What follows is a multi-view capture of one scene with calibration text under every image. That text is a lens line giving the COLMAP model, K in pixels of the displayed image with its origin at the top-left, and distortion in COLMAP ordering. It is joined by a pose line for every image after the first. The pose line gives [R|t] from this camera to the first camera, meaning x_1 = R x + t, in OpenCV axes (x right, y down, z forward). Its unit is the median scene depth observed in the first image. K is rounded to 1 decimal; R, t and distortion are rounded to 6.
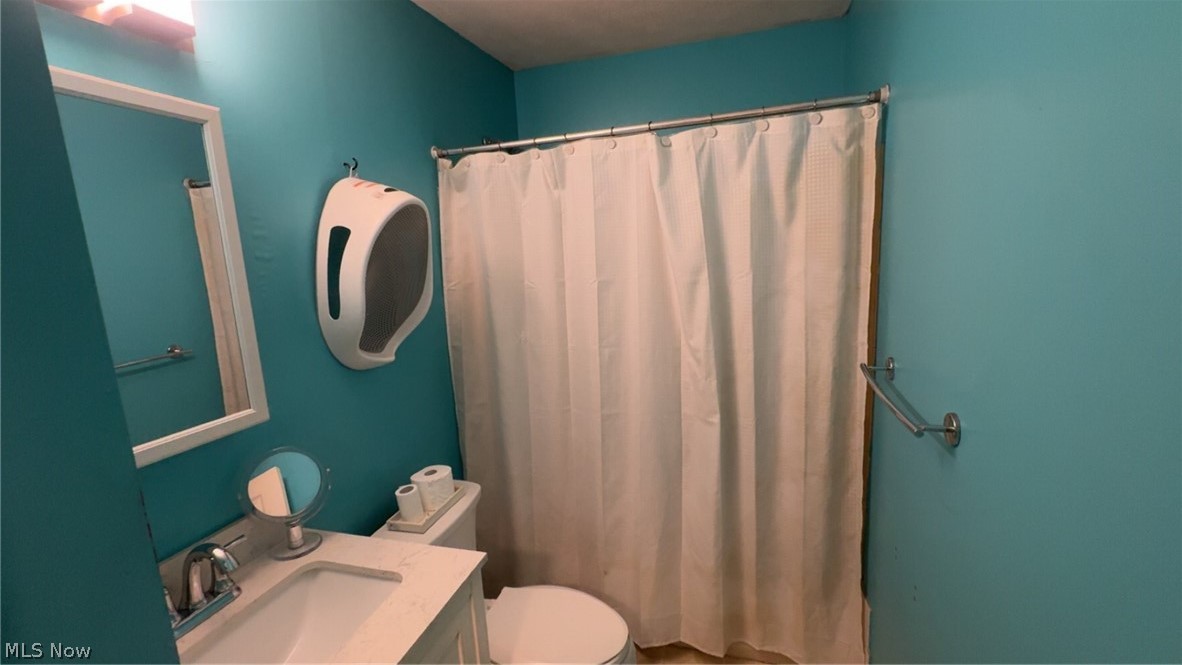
lens RADIAL K [[496.9, 0, 591.0], [0, 496.9, 332.5], [0, 0, 1]] dist [-0.001080, 0.000206]
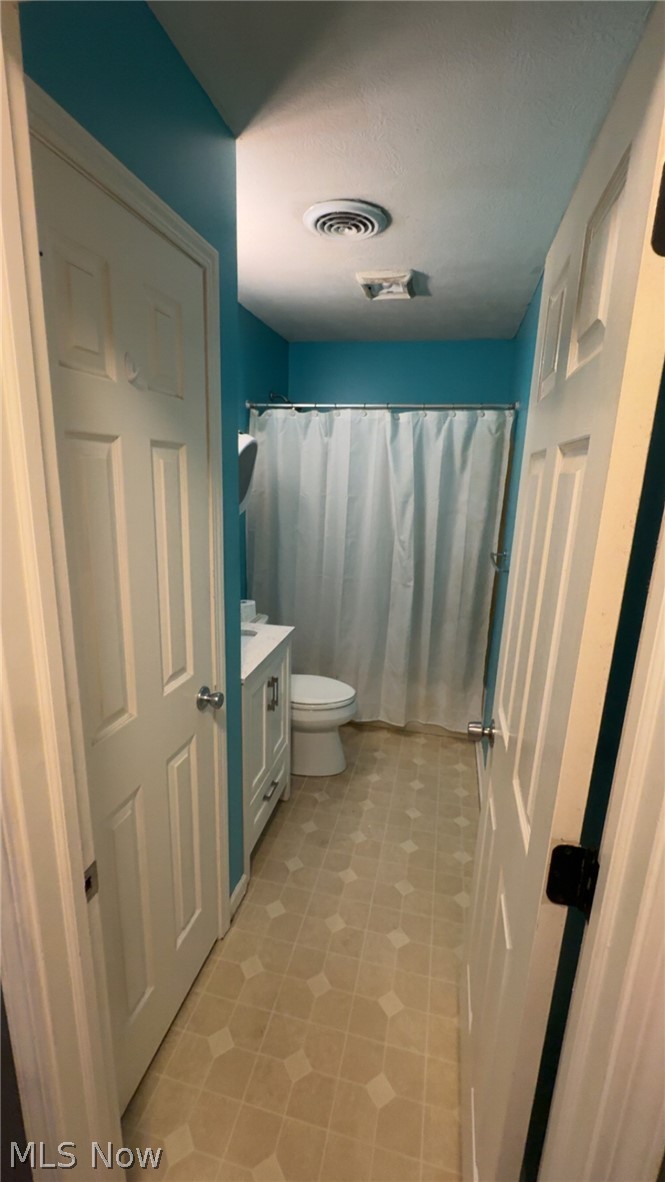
lens RADIAL K [[496.9, 0, 332.5], [0, 496.9, 591.0], [0, 0, 1]] dist [-0.001080, 0.000206]
pose [[0.993419, 0.063485, 0.095337, -0.182789], [-0.070708, 0.994719, 0.074398, 0.093489], [-0.090111, -0.080649, 0.992661, -0.685936]]
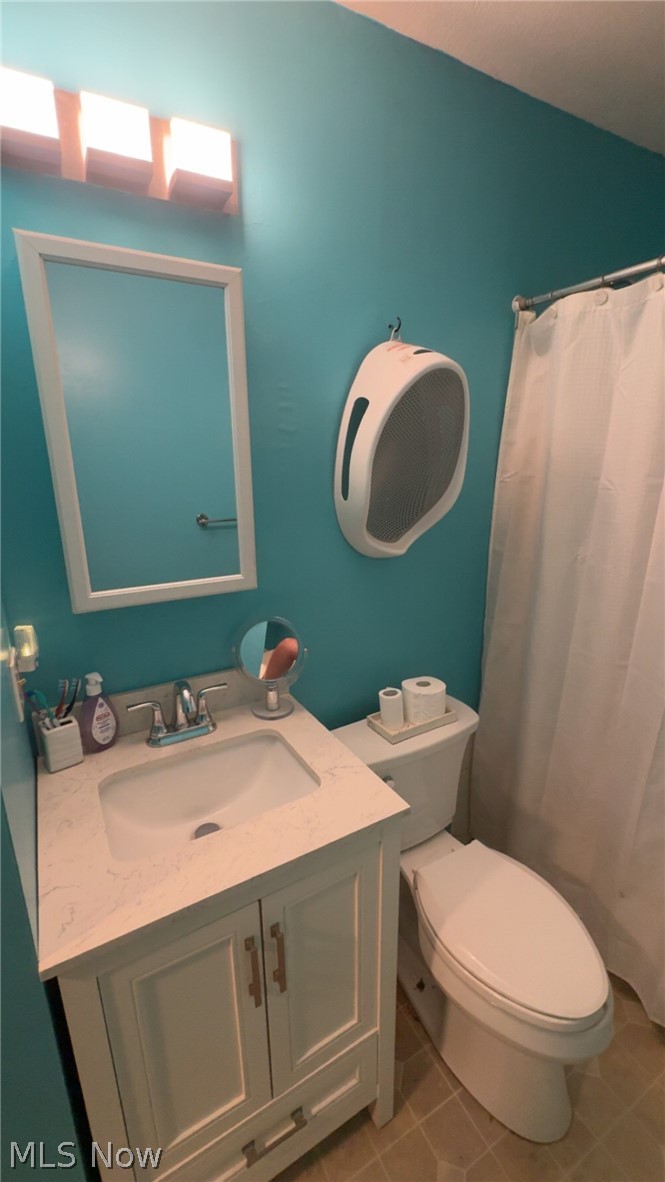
lens RADIAL K [[496.9, 0, 332.5], [0, 496.9, 591.0], [0, 0, 1]] dist [-0.001080, 0.000206]
pose [[0.726794, 0.231932, -0.646512, 0.099738], [-0.145298, 0.971878, 0.185314, -0.024796], [0.671311, -0.040748, 0.740055, 0.222993]]
